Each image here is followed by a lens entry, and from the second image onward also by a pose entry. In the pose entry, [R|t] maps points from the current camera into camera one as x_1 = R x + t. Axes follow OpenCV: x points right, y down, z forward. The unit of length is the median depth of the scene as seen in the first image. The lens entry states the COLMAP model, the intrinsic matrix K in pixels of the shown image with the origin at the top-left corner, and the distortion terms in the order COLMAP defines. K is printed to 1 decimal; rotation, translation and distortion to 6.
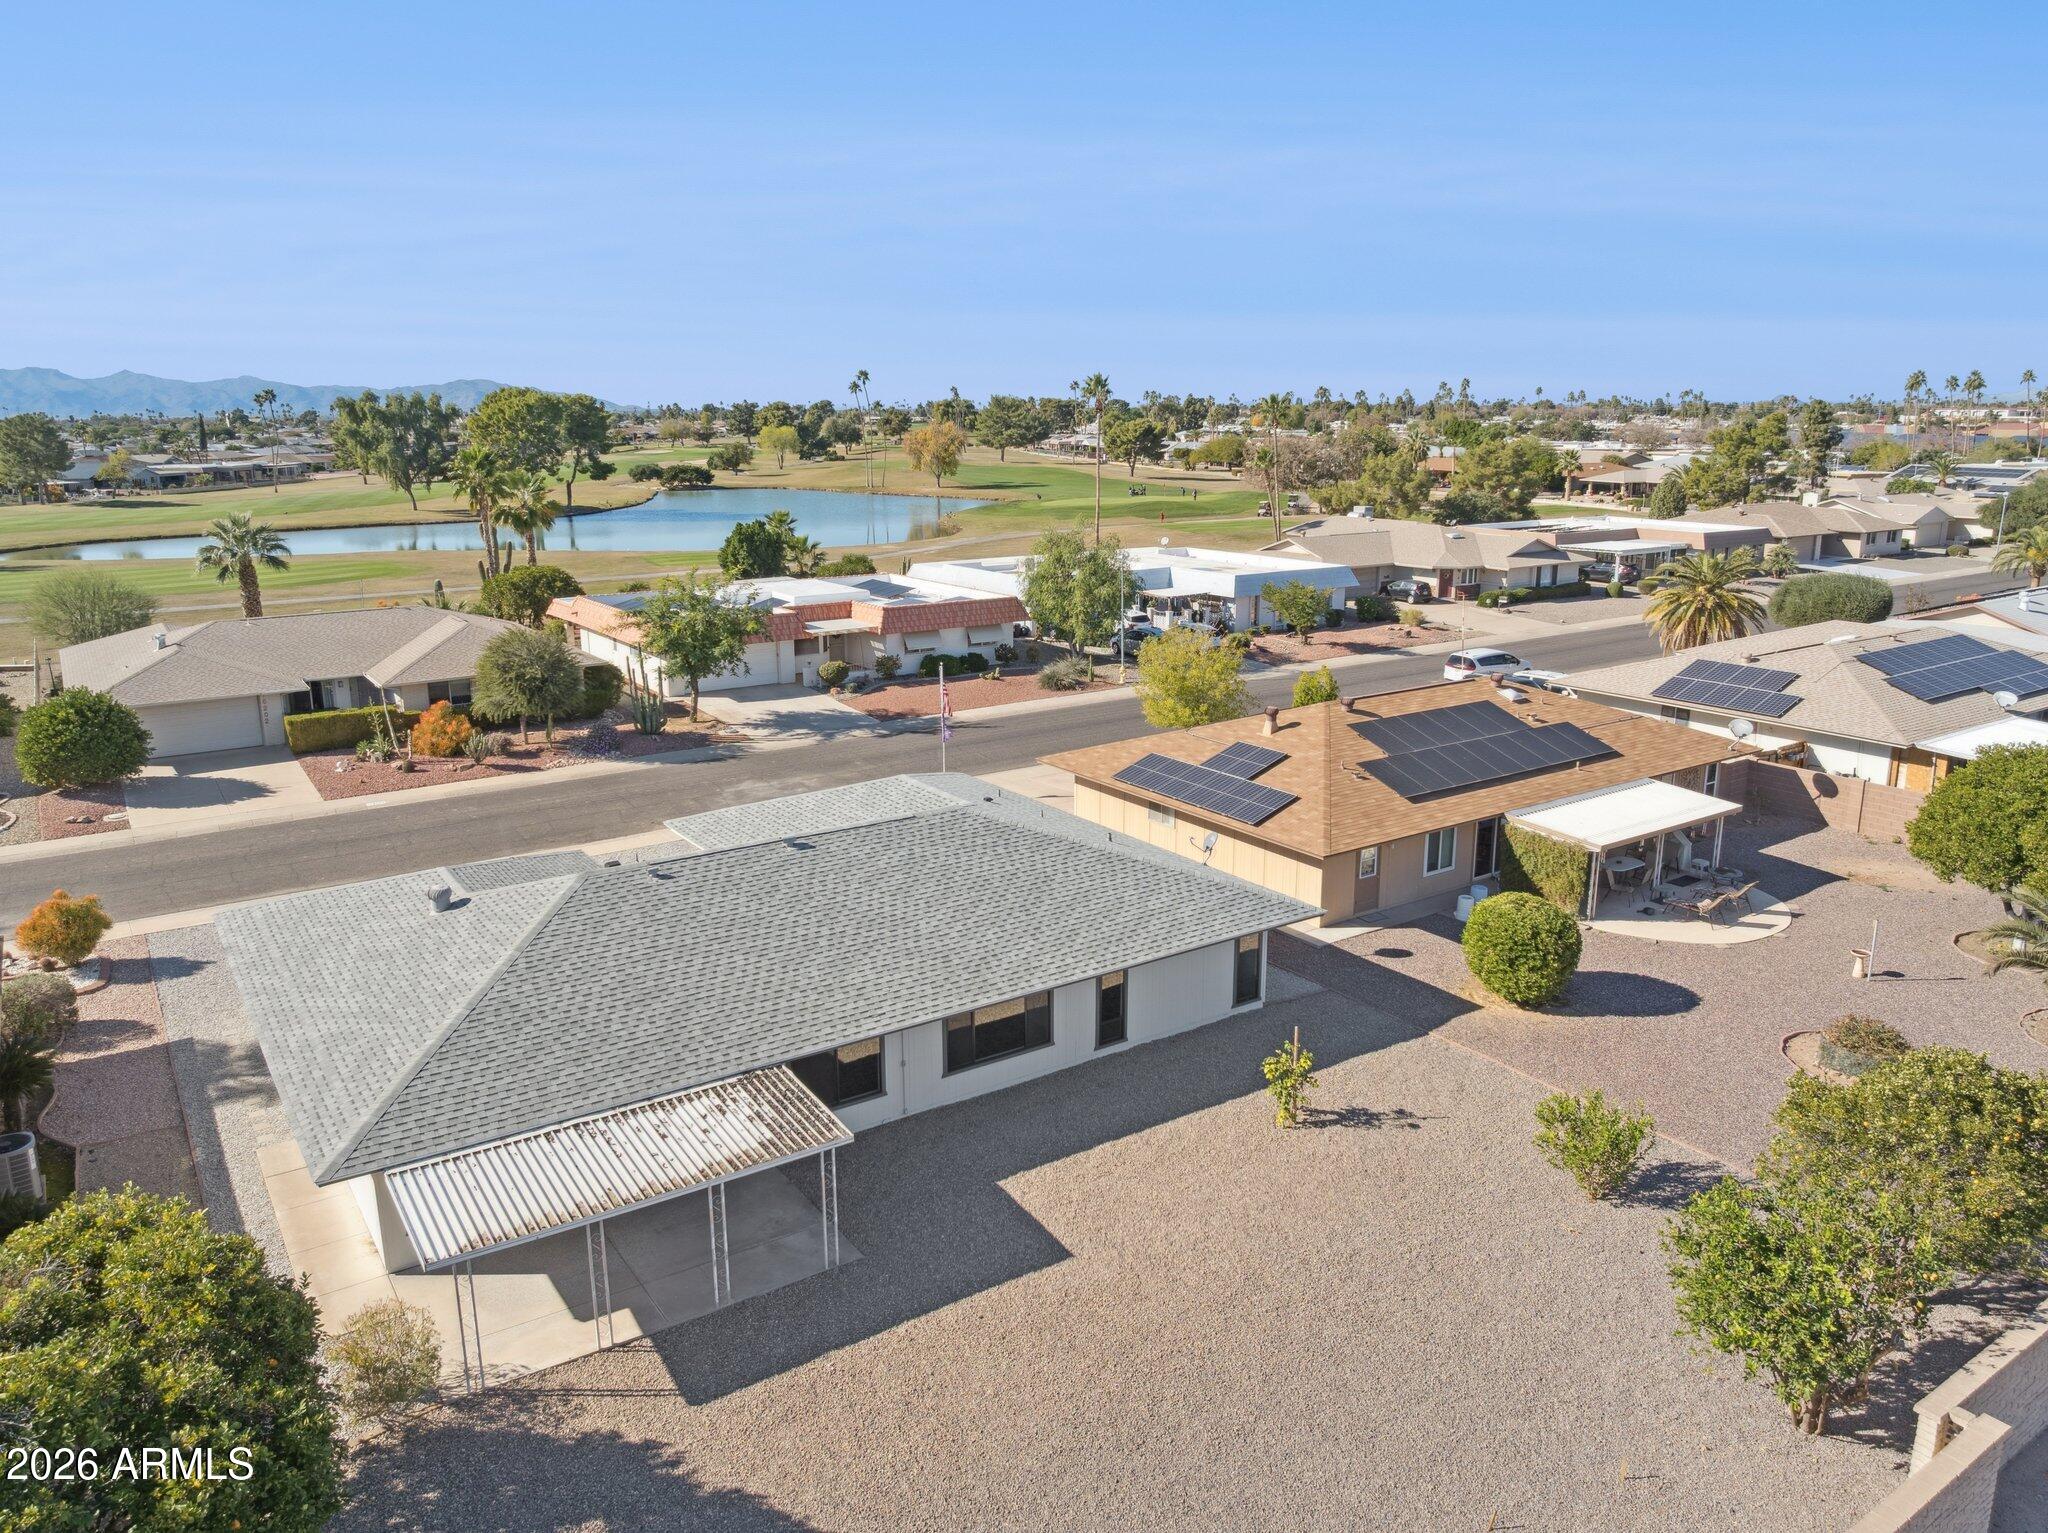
lens RADIAL K [[1443.0, 0, 1038.9], [0, 1443.0, 760.7], [0, 0, 1]] dist [-0.035422, -0.001754]
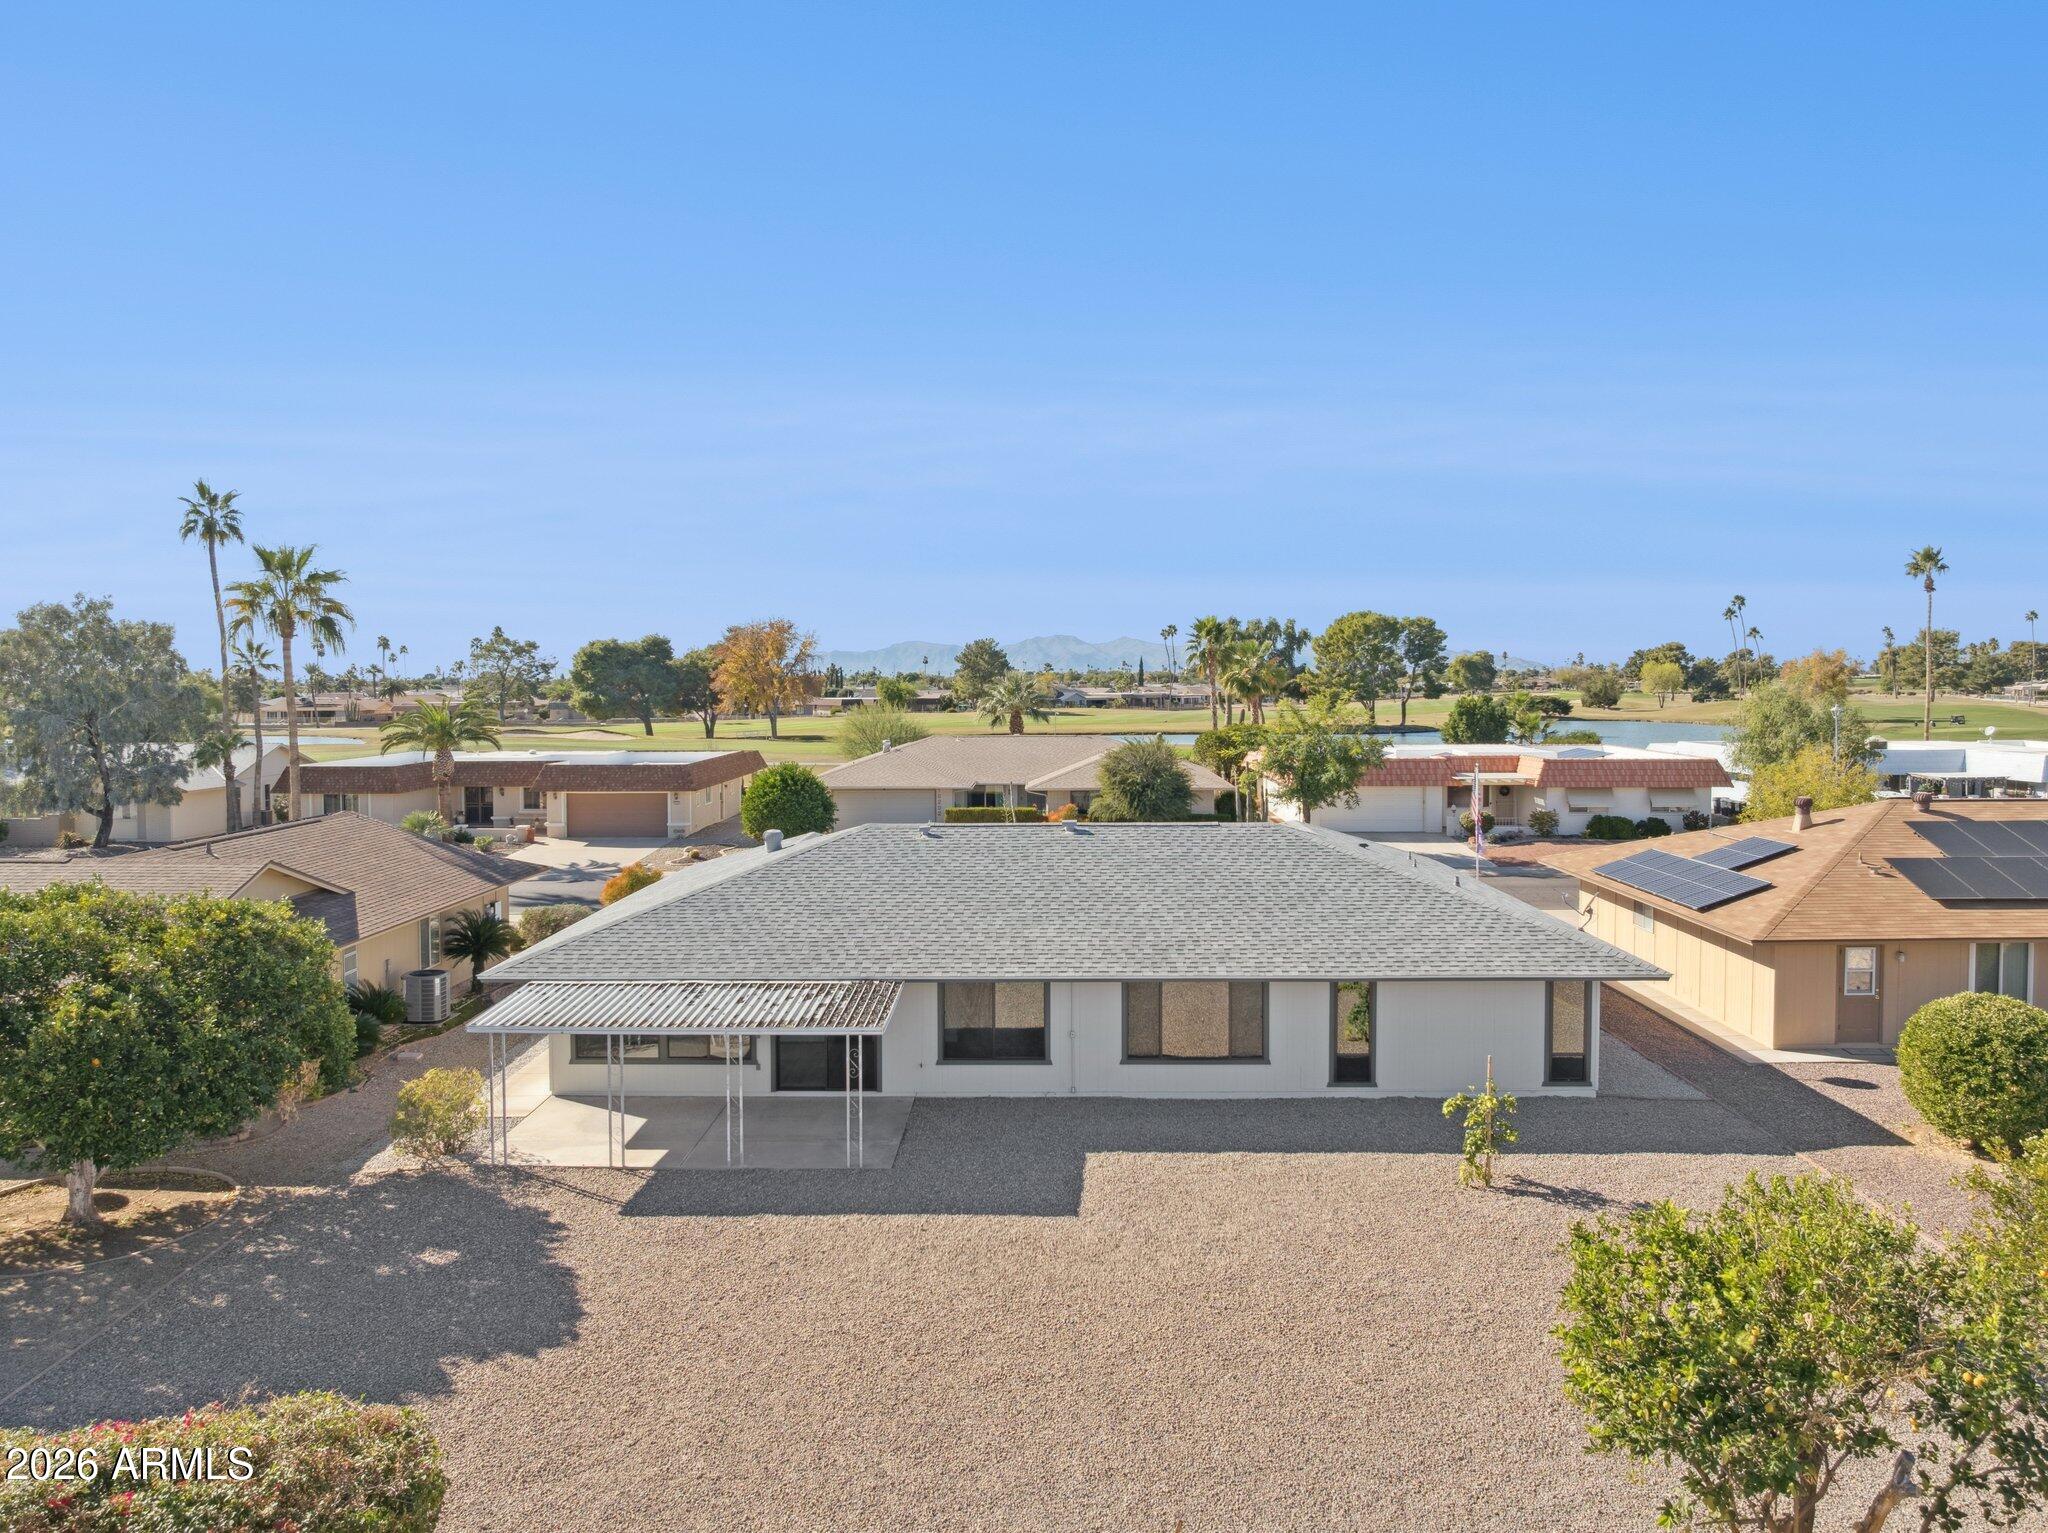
lens RADIAL K [[1458.0, 0, 1045.9], [0, 1458.0, 747.6], [0, 0, 1]] dist [-0.041412, 0.014639]
pose [[0.817855, 0.025936, -0.574840, 0.234929], [-0.133368, 0.980325, -0.145519, 0.091291], [0.559756, 0.195678, 0.805222, 0.104898]]
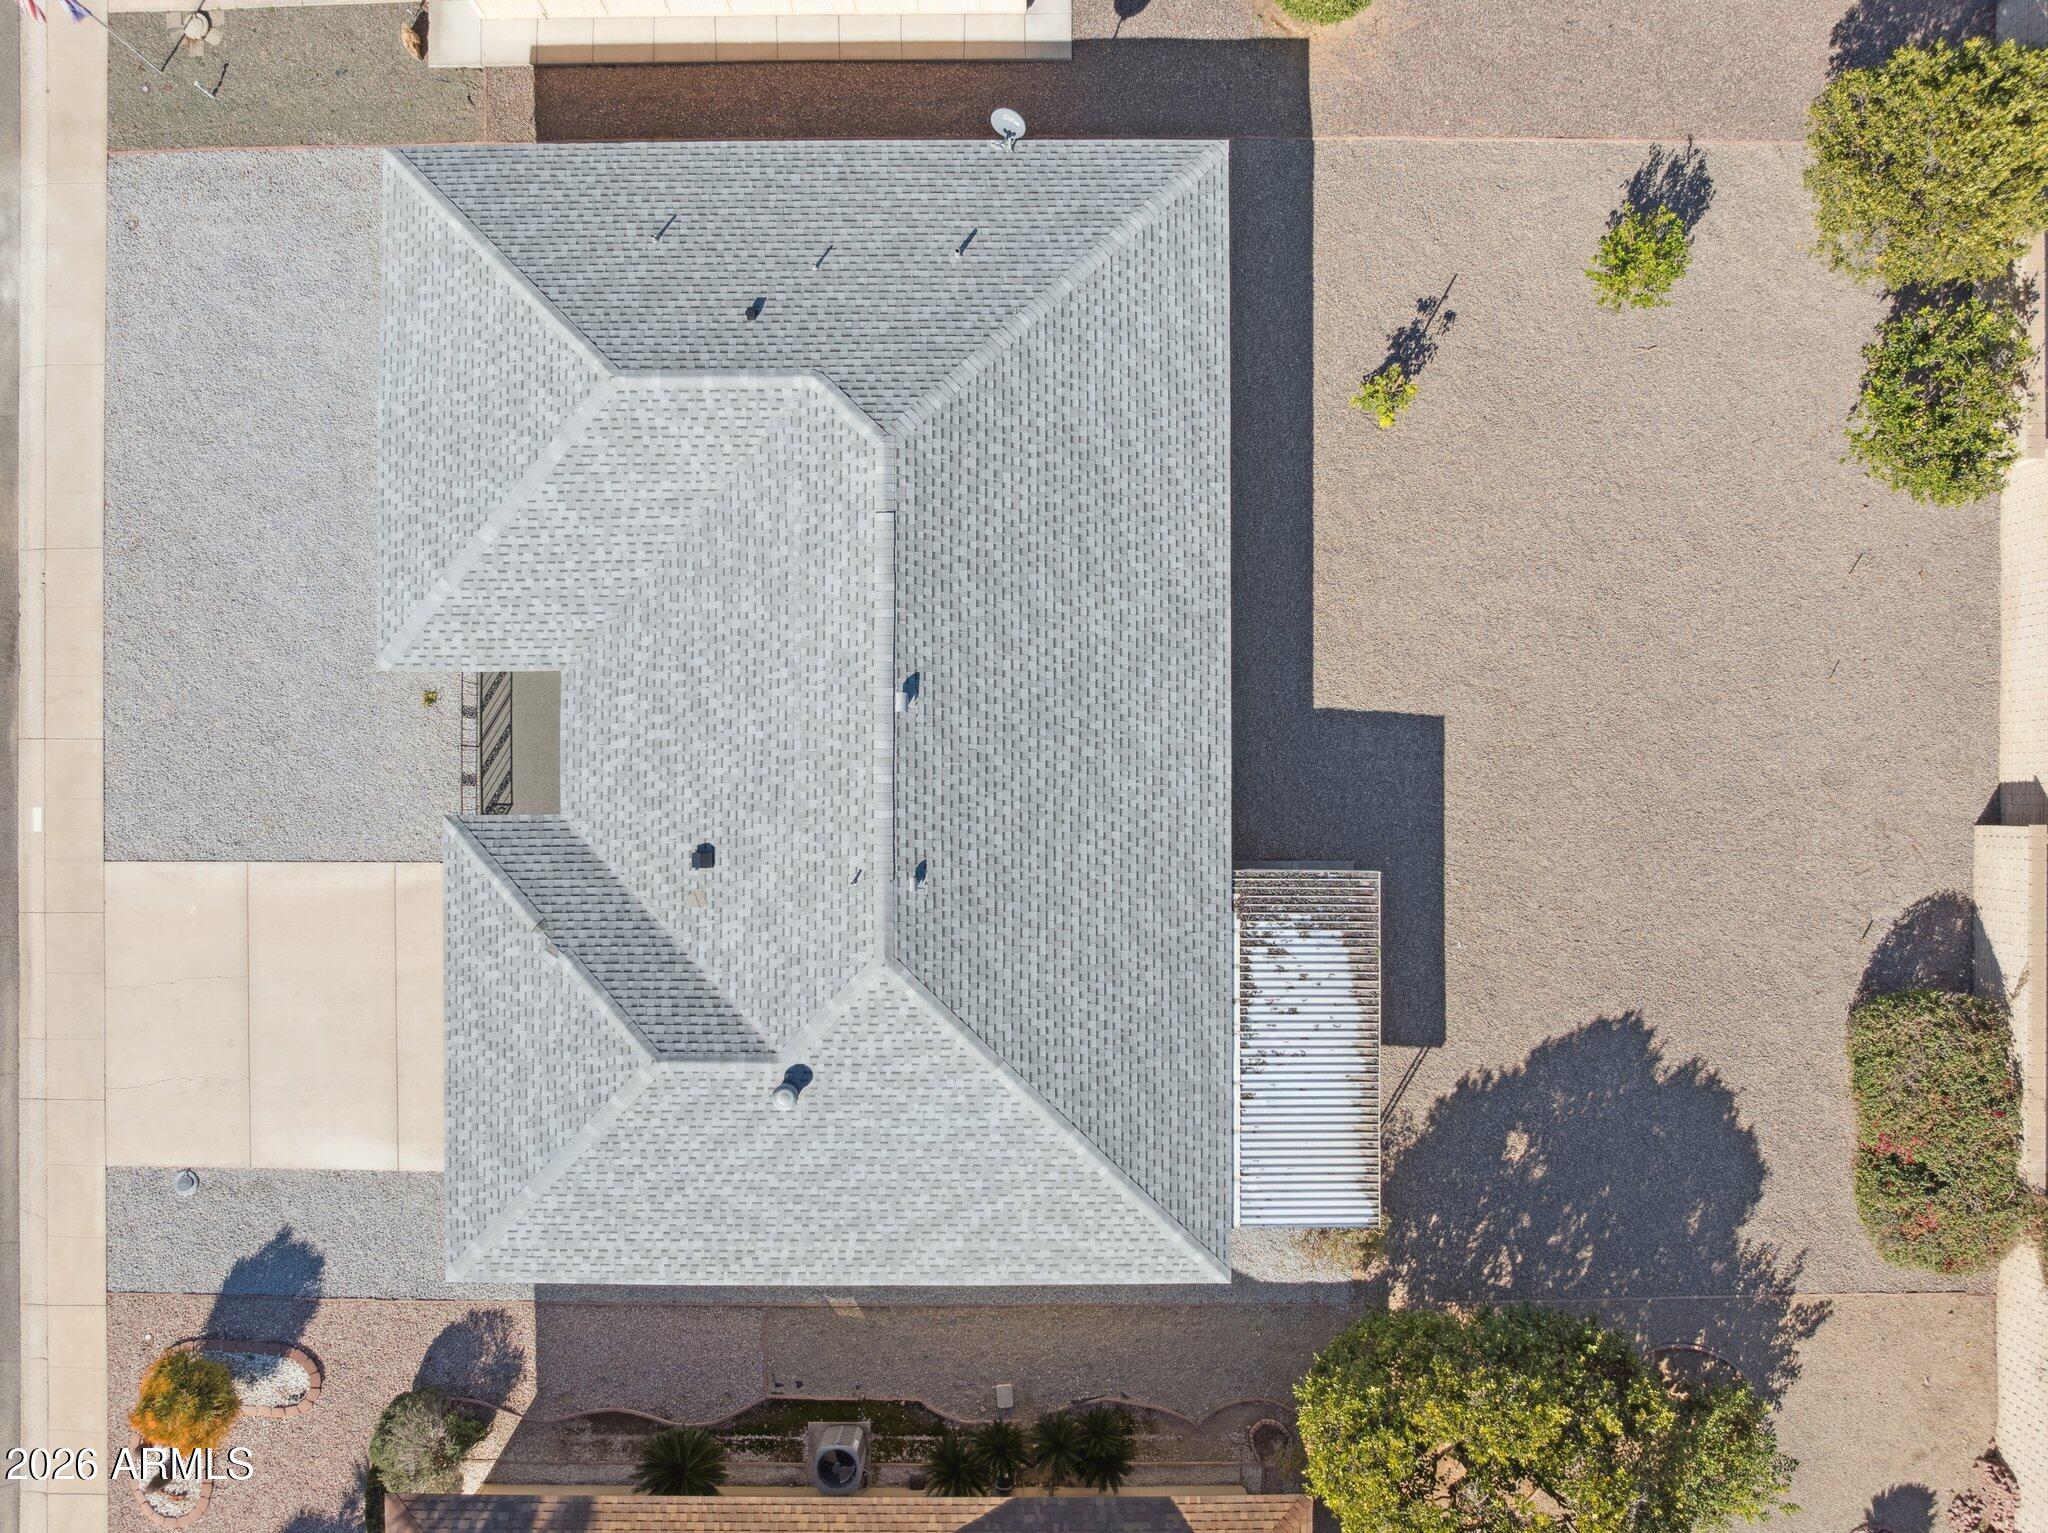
lens RADIAL K [[1436.0, 0, 1021.1], [0, 1436.0, 782.6], [0, 0, 1]] dist [-0.039867, -0.003373]
pose [[0.570351, -0.821297, 0.013096, -0.112299], [0.185929, 0.144616, 0.971862, -0.412692], [-0.800081, -0.551868, 0.235185, 0.450379]]
